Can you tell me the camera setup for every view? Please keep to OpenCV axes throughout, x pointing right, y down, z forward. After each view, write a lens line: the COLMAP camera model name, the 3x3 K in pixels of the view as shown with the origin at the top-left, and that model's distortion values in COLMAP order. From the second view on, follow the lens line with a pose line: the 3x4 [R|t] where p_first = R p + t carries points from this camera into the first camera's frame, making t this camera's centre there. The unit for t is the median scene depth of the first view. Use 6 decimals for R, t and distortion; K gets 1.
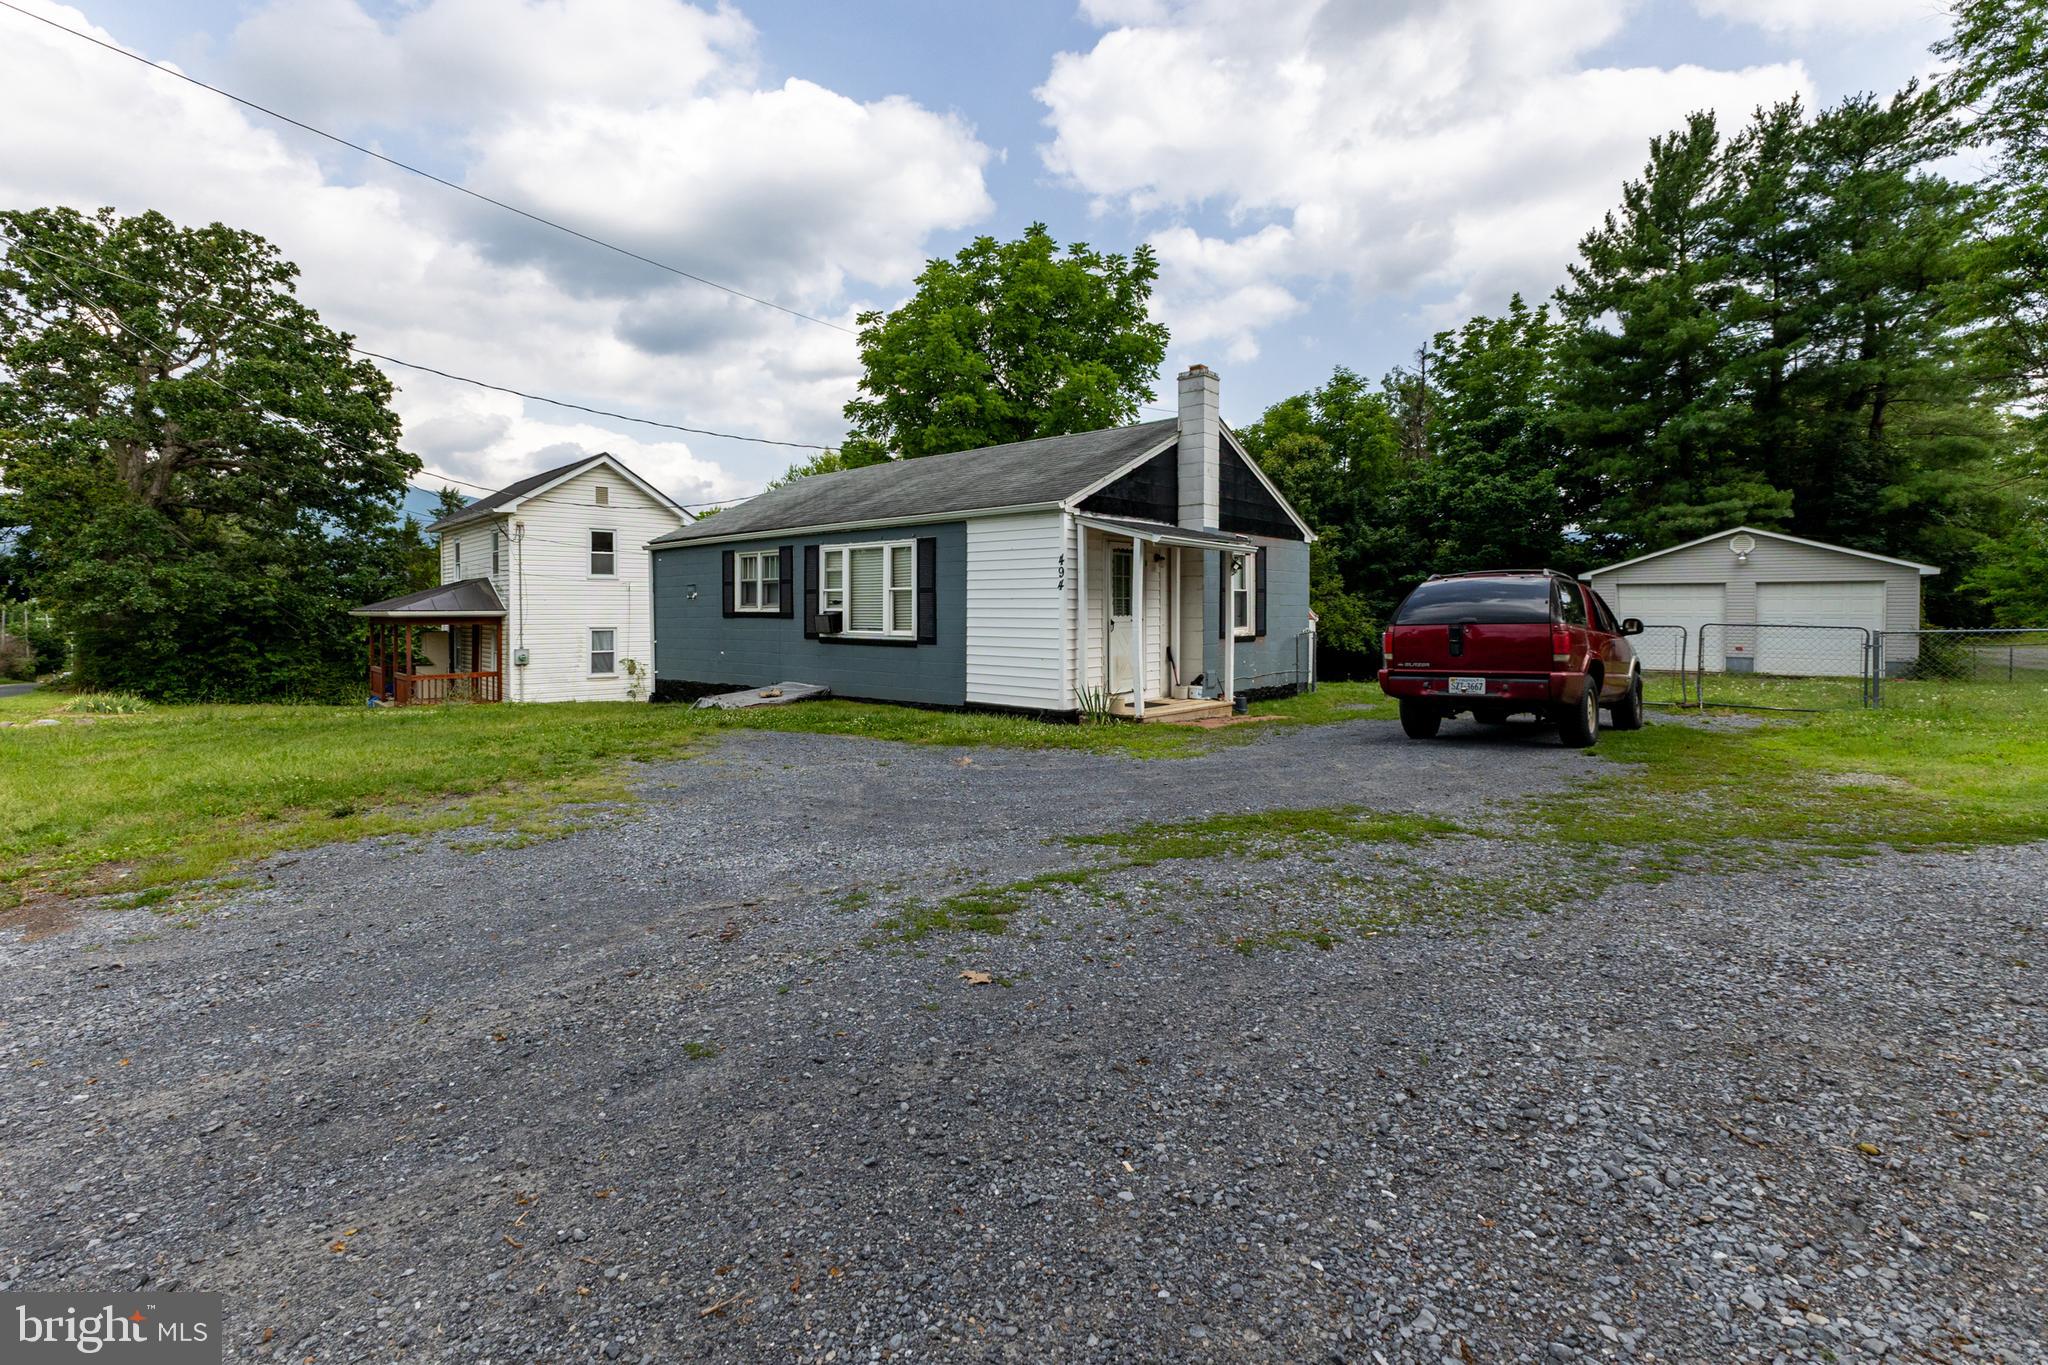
lens RADIAL K [[892.2, 0, 990.0], [0, 892.2, 618.1], [0, 0, 1]] dist [0.001618, 0.000583]
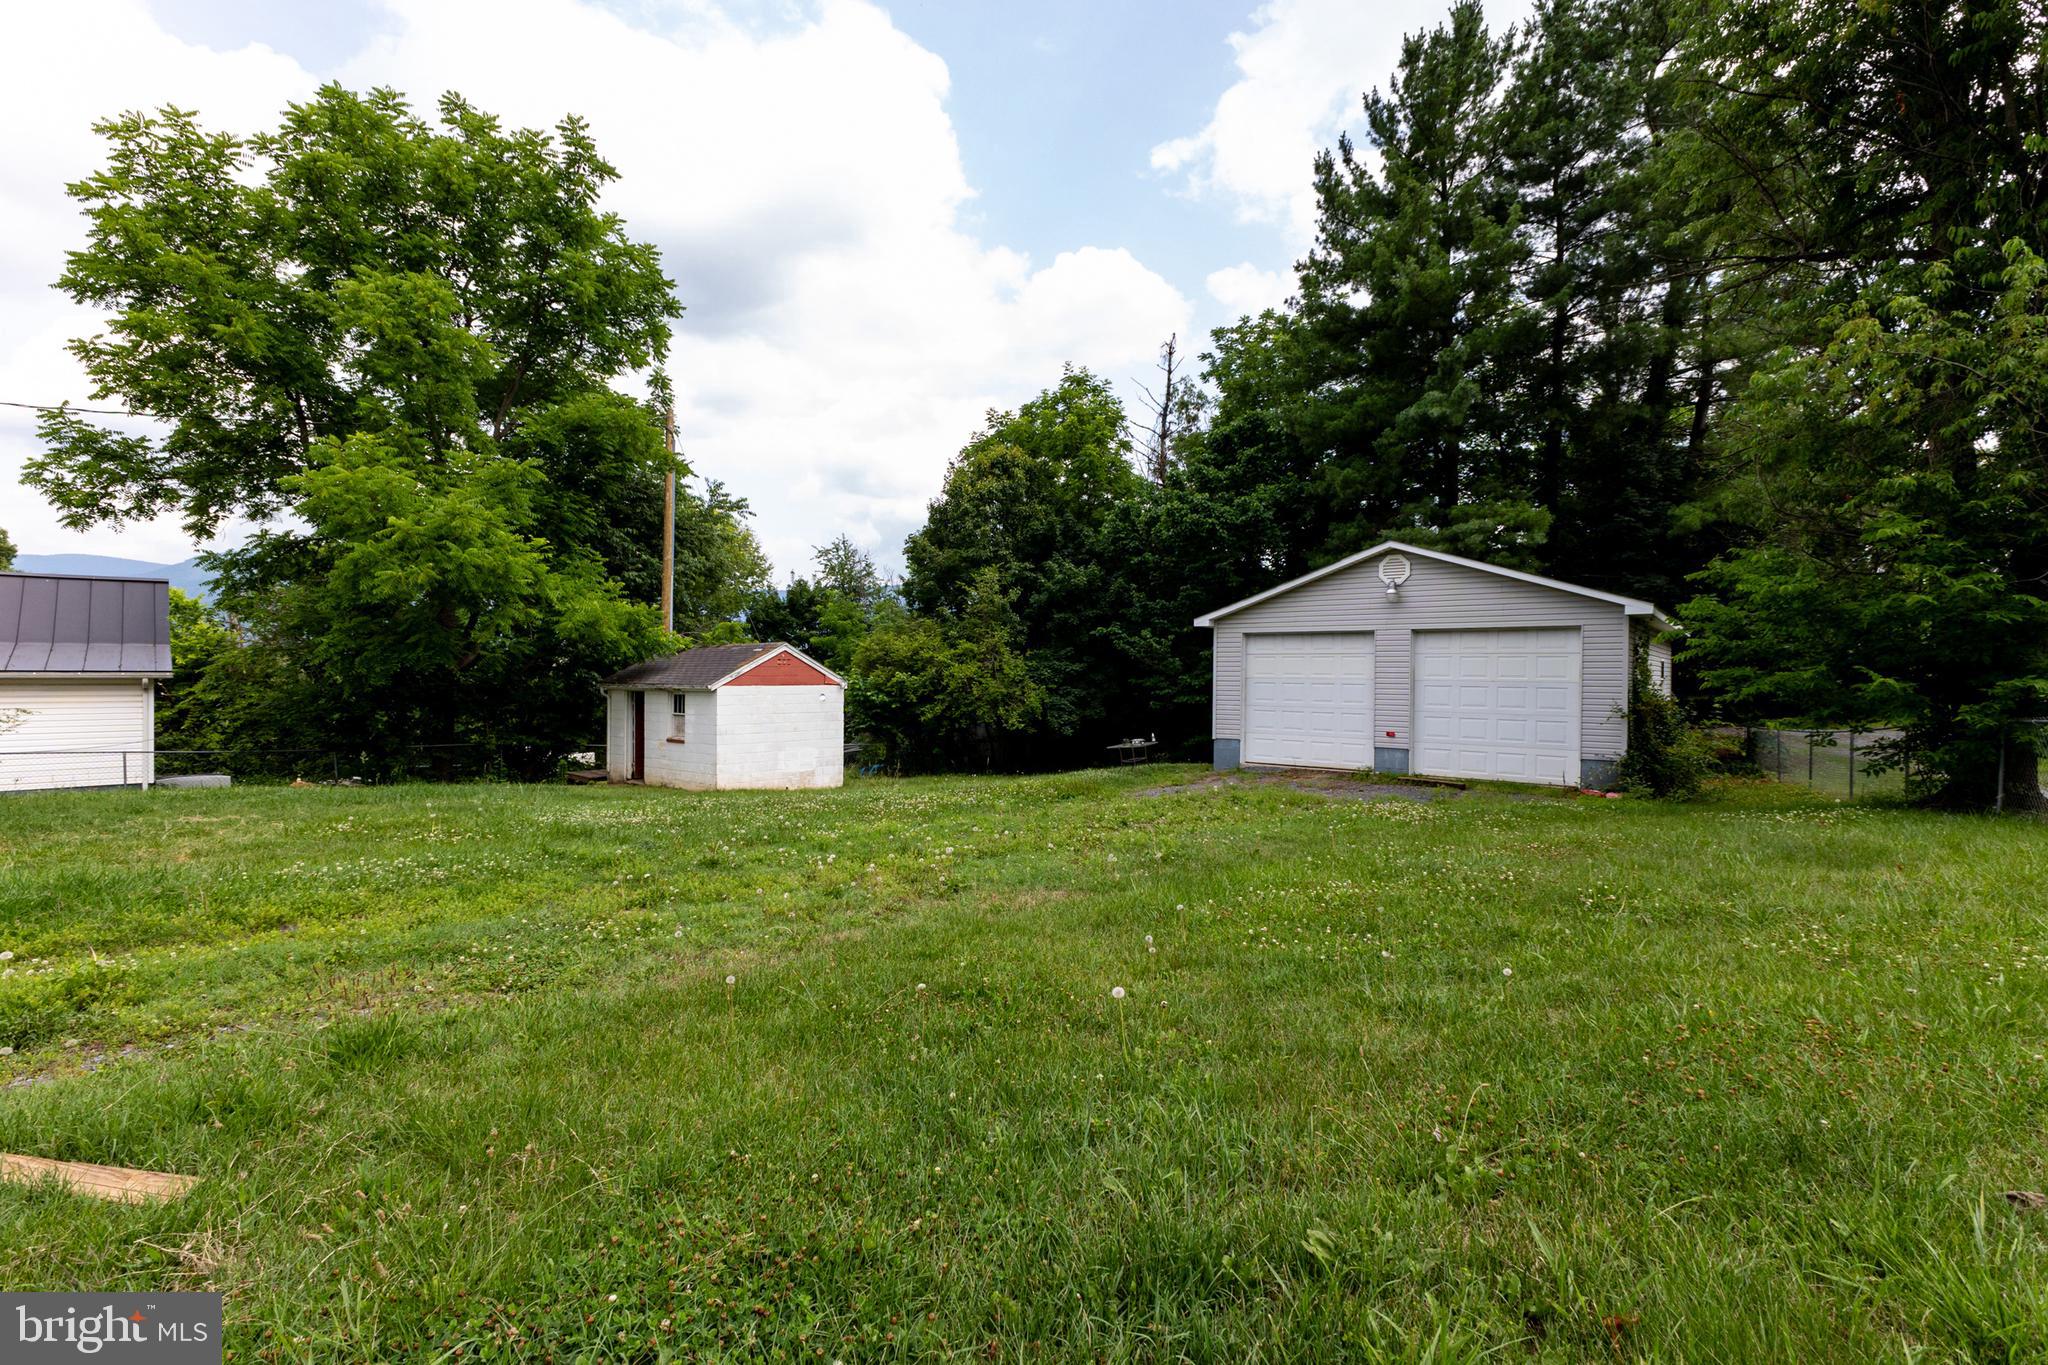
lens RADIAL K [[892.2, 0, 1014.8], [0, 892.2, 687.9], [0, 0, 1]] dist [0.001618, 0.000583]
pose [[0.999158, 0.006503, 0.040510, 0.523248], [-0.006684, 0.999968, 0.004344, -0.000090], [-0.040481, -0.004611, 0.999170, 0.363523]]
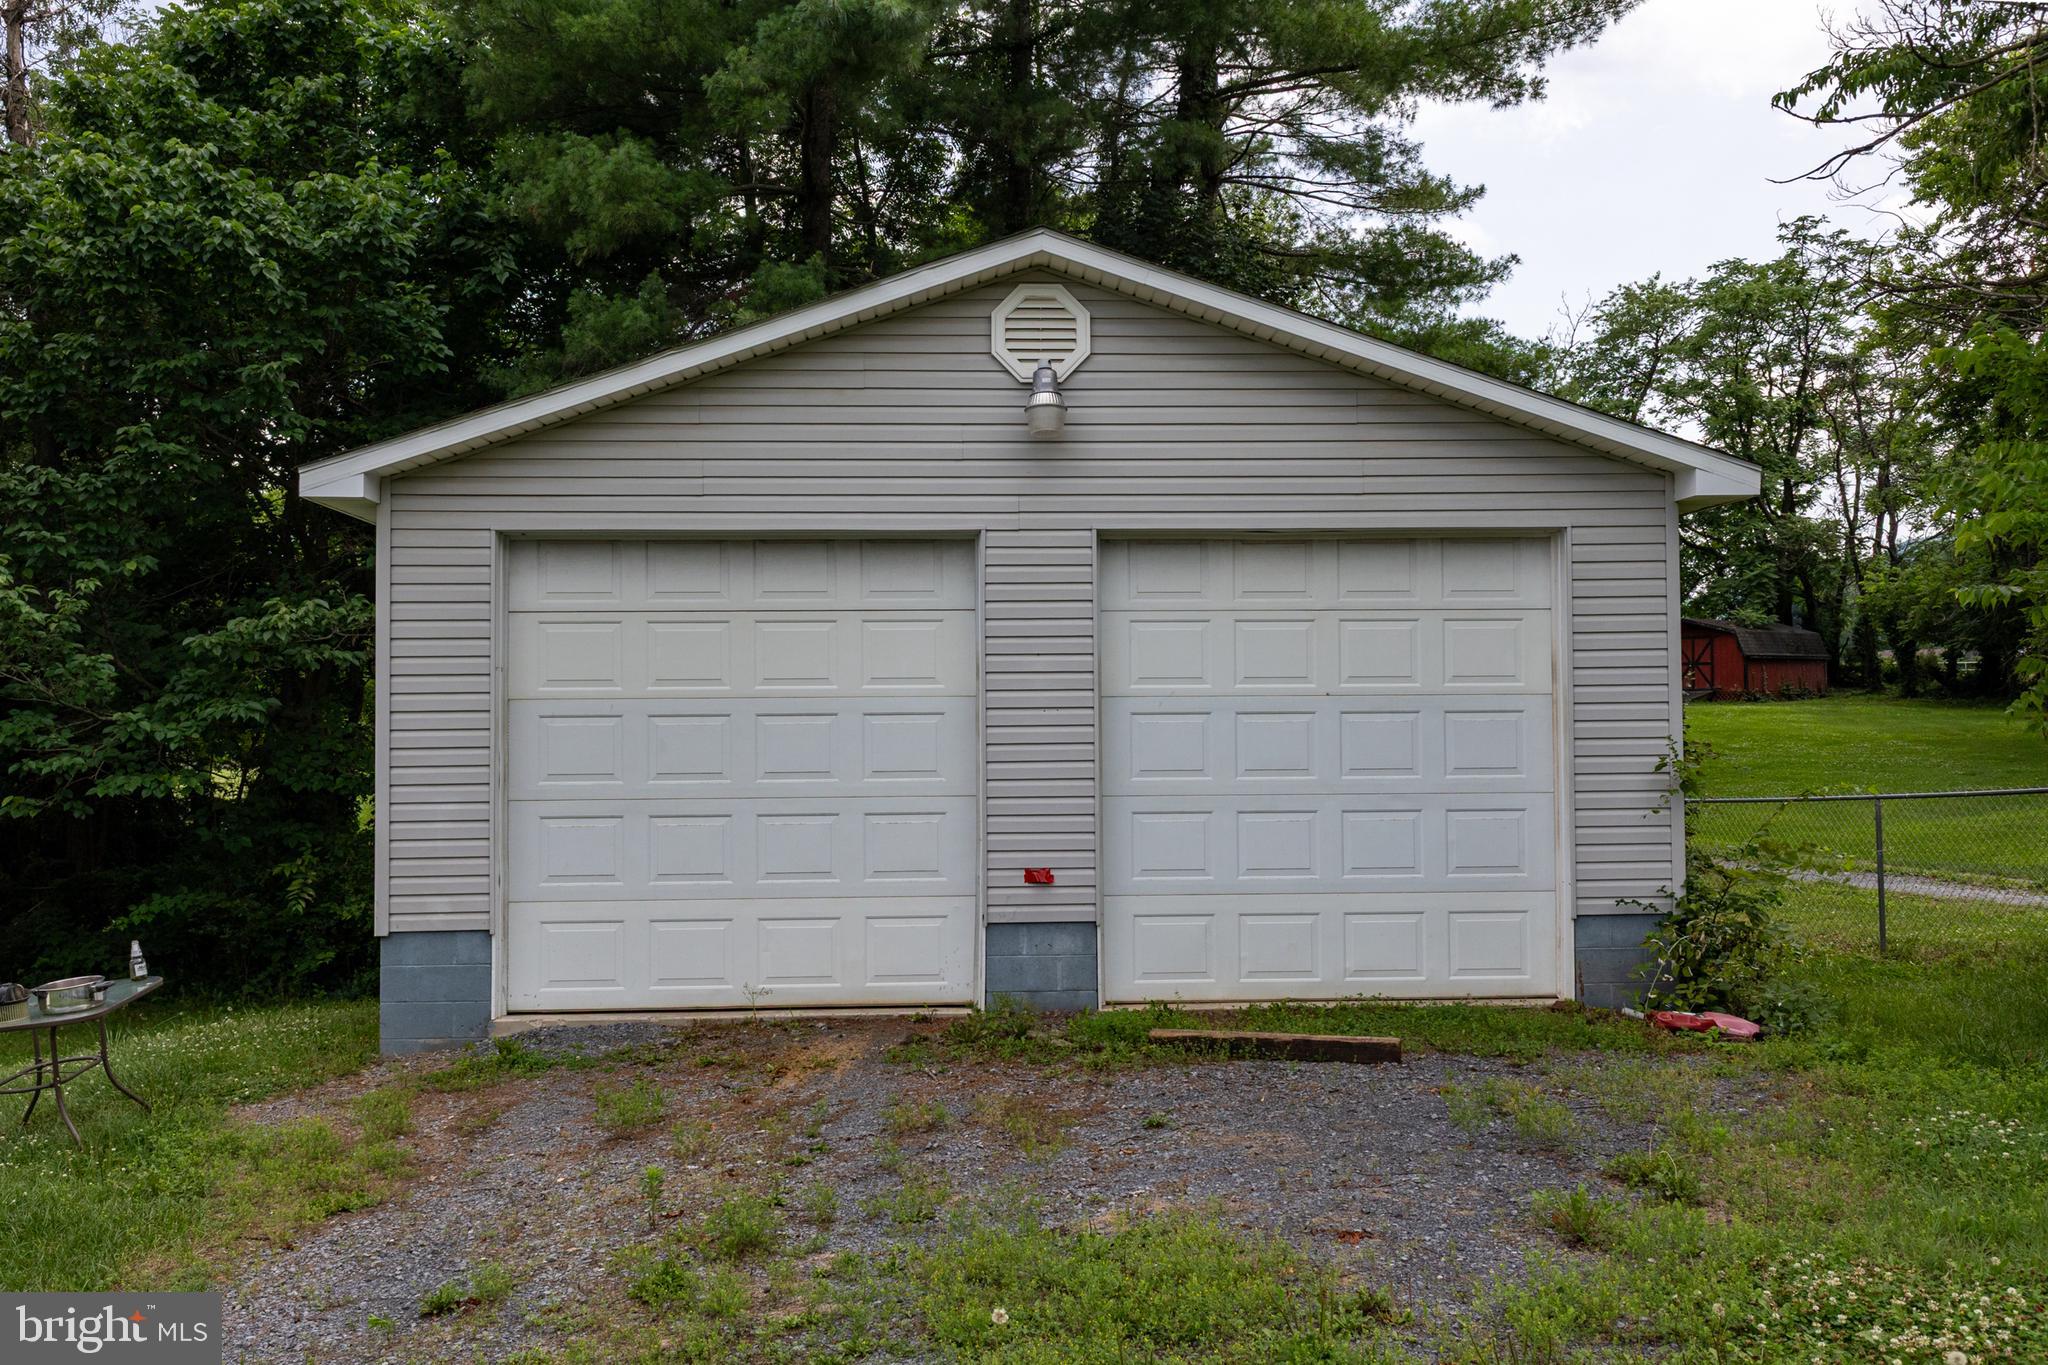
lens RADIAL K [[1652.3, 0, 1006.1], [0, 1652.3, 681.8], [0, 0, 1]] dist [-0.011966, -0.004211]
pose [[0.704721, 0.009872, 0.709416, 0.558263], [0.017792, 0.999343, -0.031581, 0.002988], [-0.709261, 0.034878, 0.704083, 0.722454]]
